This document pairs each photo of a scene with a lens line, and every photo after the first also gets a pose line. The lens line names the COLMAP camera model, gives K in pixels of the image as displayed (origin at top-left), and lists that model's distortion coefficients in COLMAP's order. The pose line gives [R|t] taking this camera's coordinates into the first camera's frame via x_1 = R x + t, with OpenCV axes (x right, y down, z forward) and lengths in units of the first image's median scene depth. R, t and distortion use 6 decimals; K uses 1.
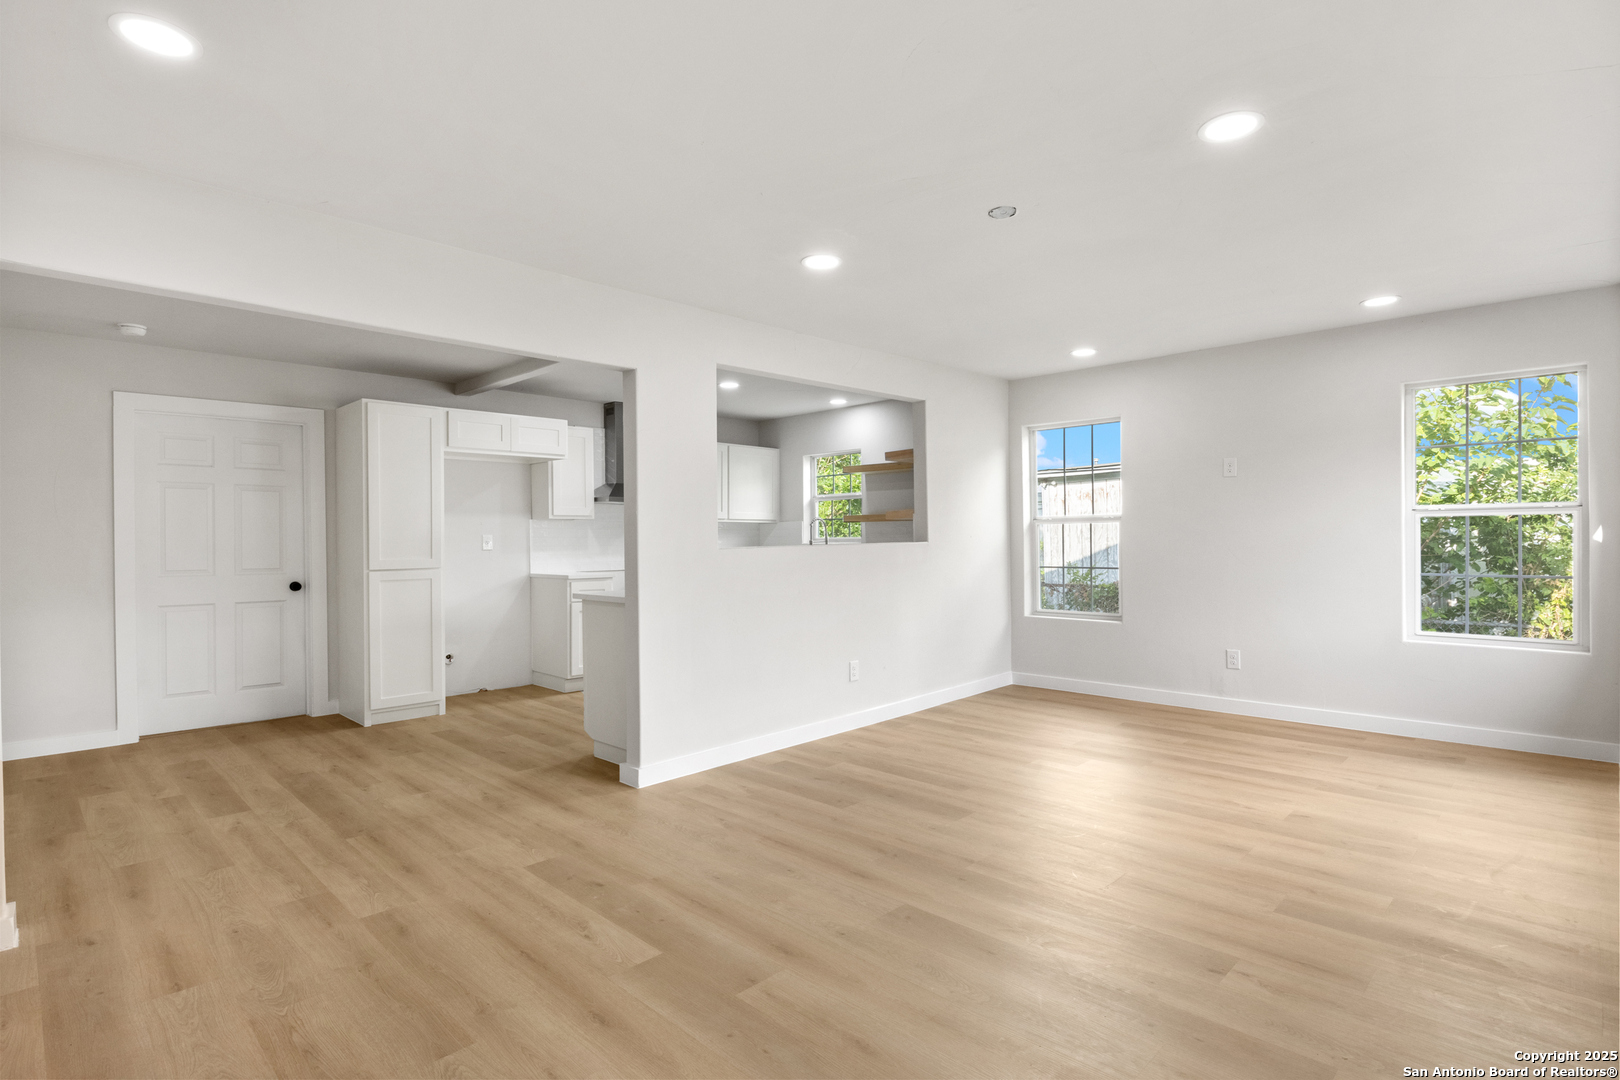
lens RADIAL K [[799.5, 0, 820.5], [0, 799.5, 545.8], [0, 0, 1]] dist [-0.005862, -0.000844]
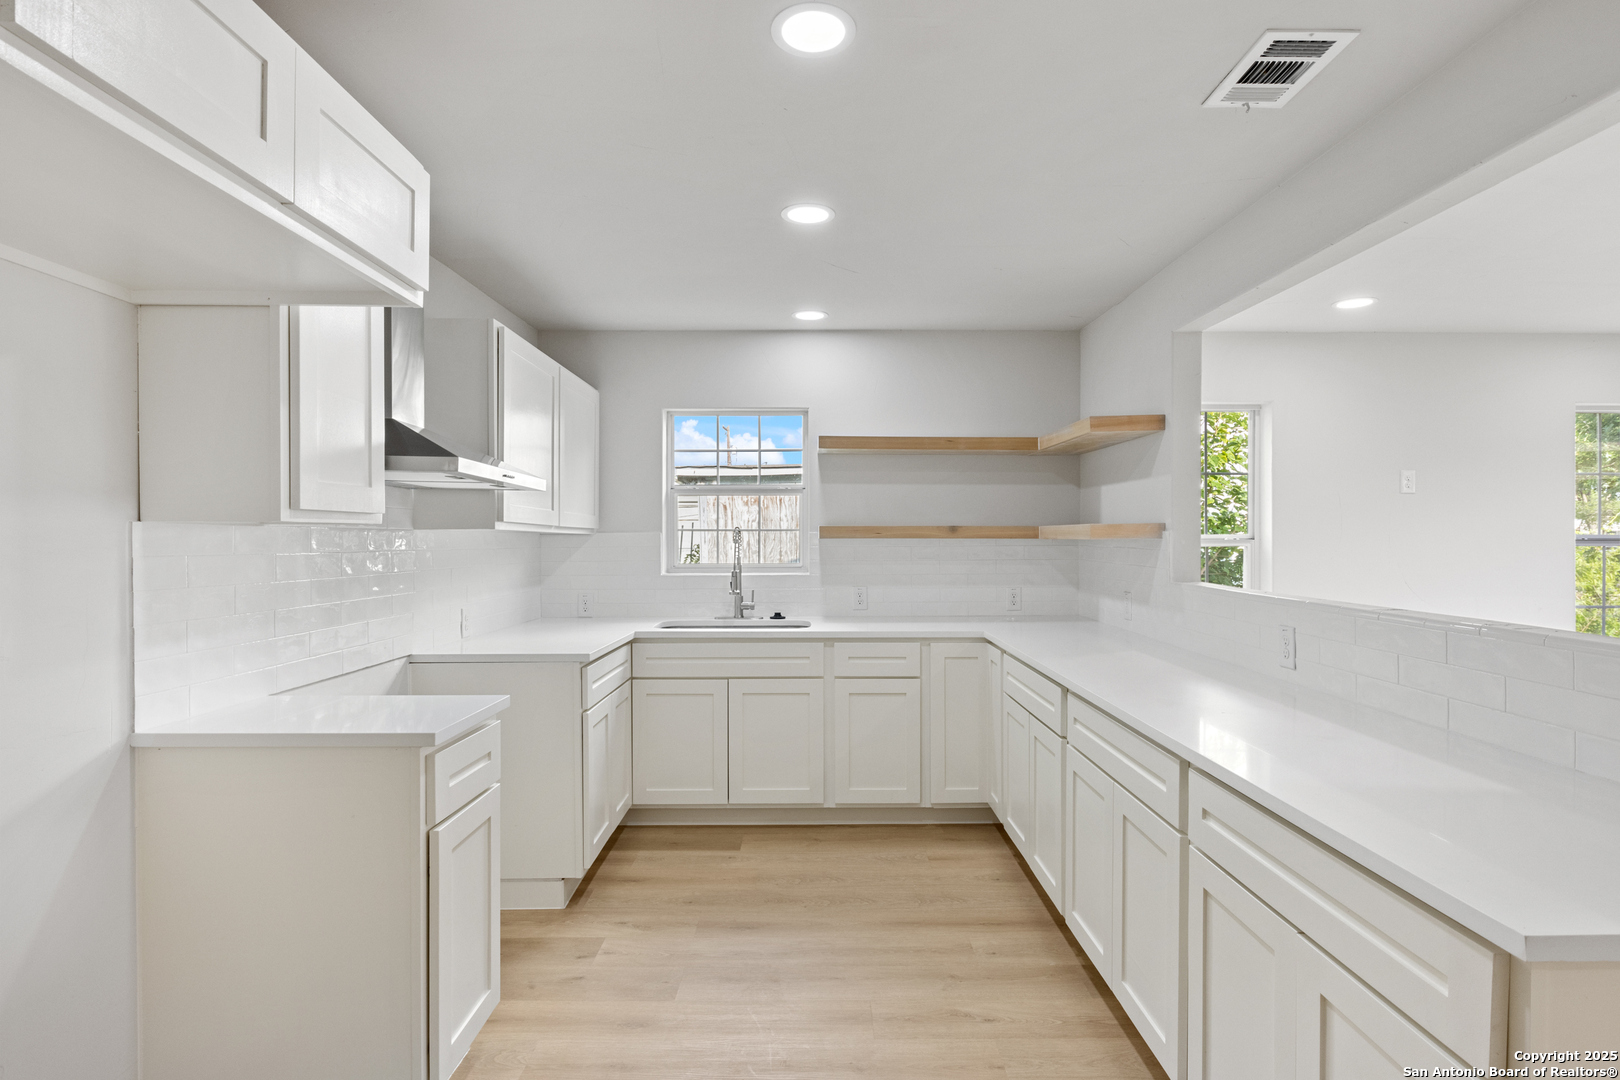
lens RADIAL K [[799.5, 0, 819.3], [0, 799.5, 544.6], [0, 0, 1]] dist [-0.005862, -0.000844]
pose [[0.708214, 0.002860, 0.705992, -0.489809], [0.000354, 0.999990, -0.004406, -0.030716], [-0.705998, 0.003370, 0.708206, 0.845310]]
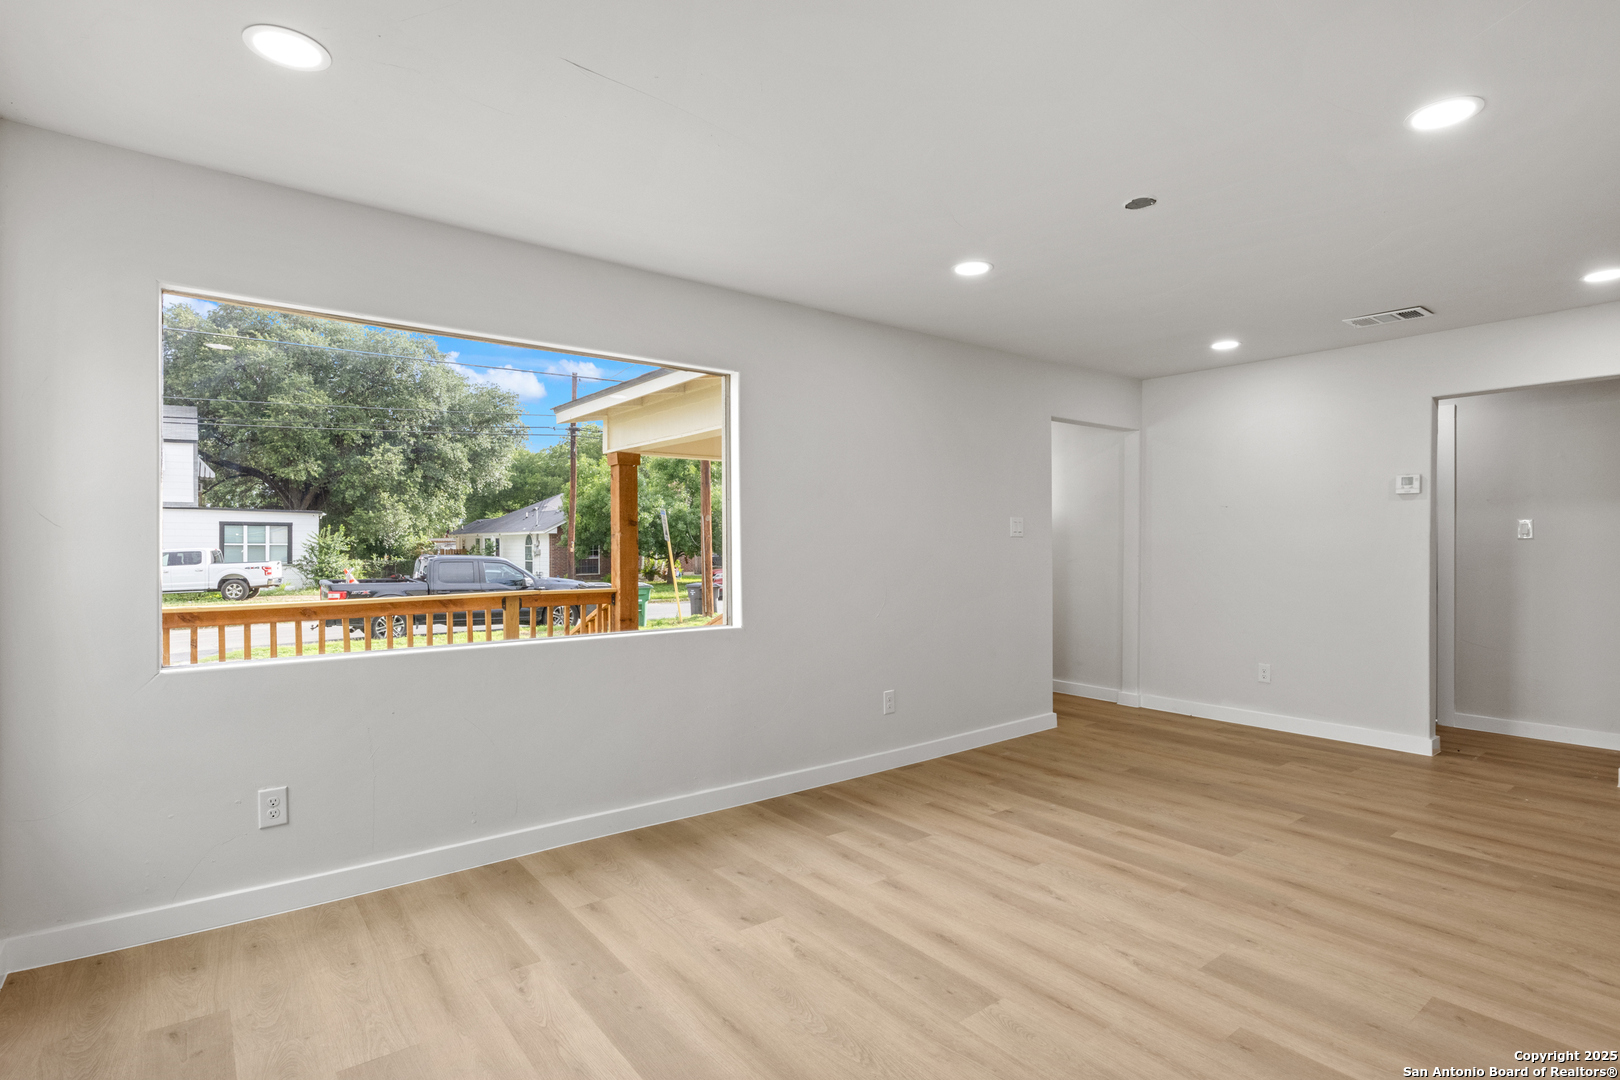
lens RADIAL K [[816.1, 0, 826.9], [0, 816.1, 540.7], [0, 0, 1]] dist [-0.006437, -0.001472]
pose [[-0.993189, 0.014506, 0.115606, 0.276522], [0.015422, 0.999856, 0.007032, -0.019184], [-0.115487, 0.008767, -0.993270, 1.127807]]
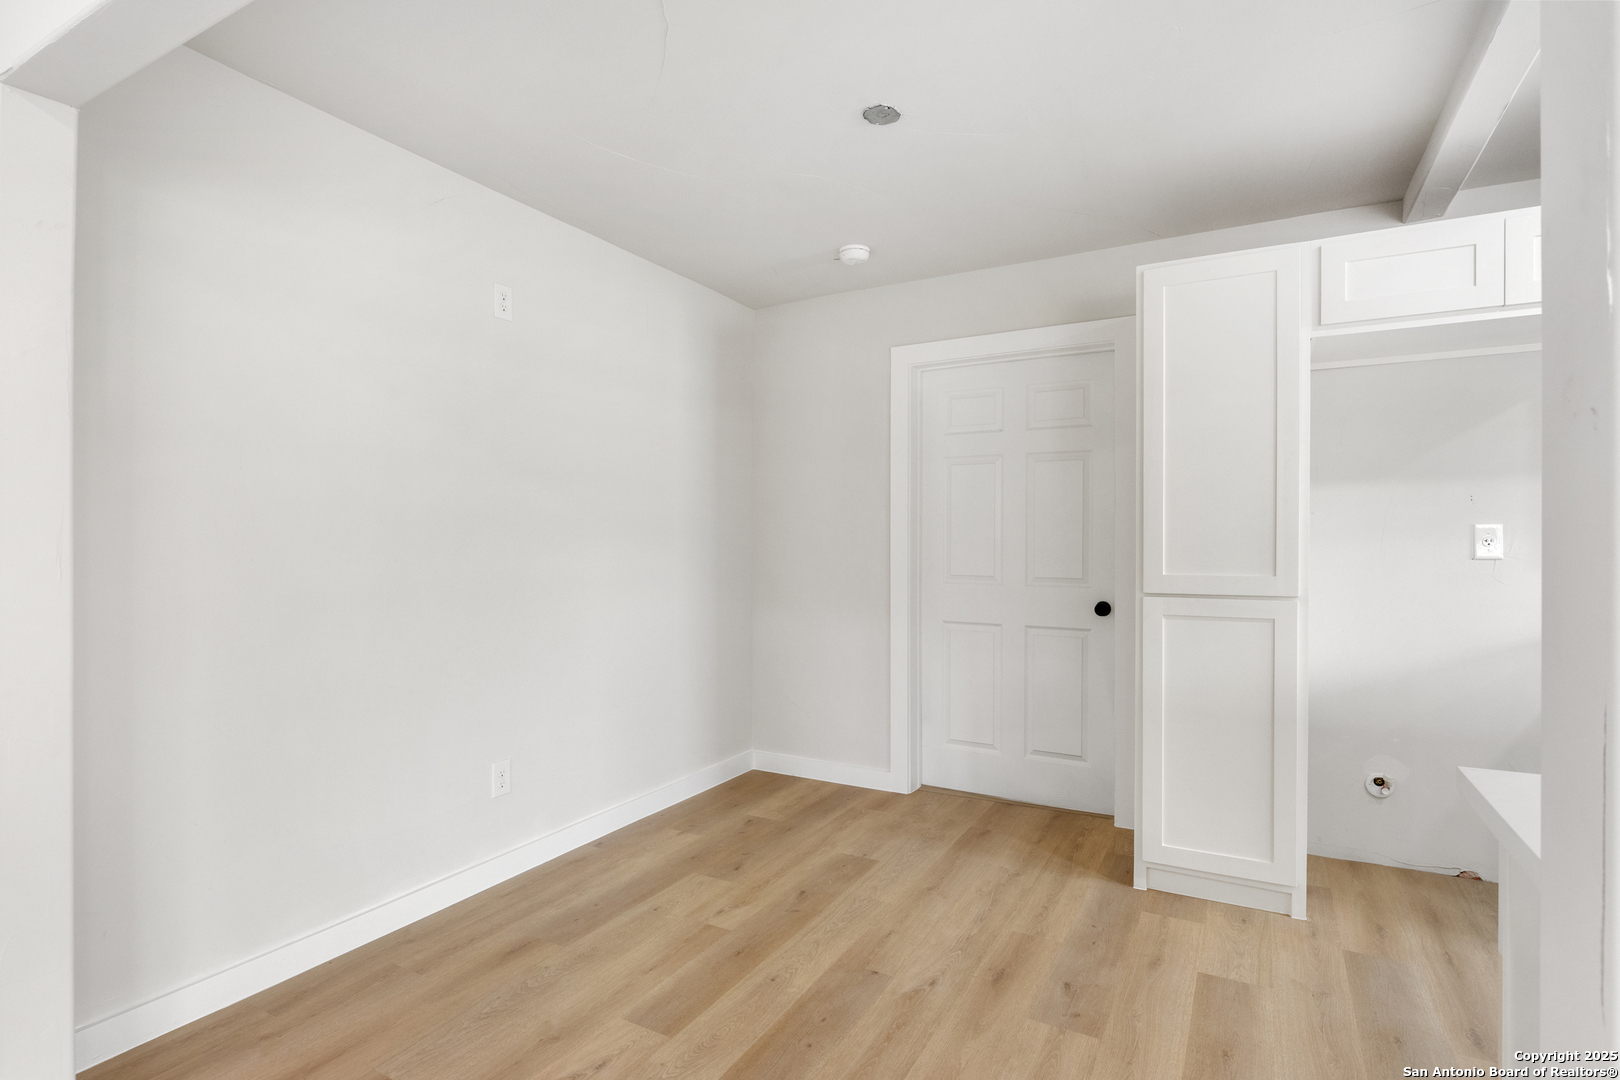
lens RADIAL K [[816.1, 0, 801.4], [0, 816.1, 539.4], [0, 0, 1]] dist [-0.006437, -0.001472]
pose [[0.270276, 0.008746, -0.962743, -0.111671], [-0.007638, 0.999947, 0.006940, -0.006600], [0.962753, 0.005478, 0.270328, 0.634234]]
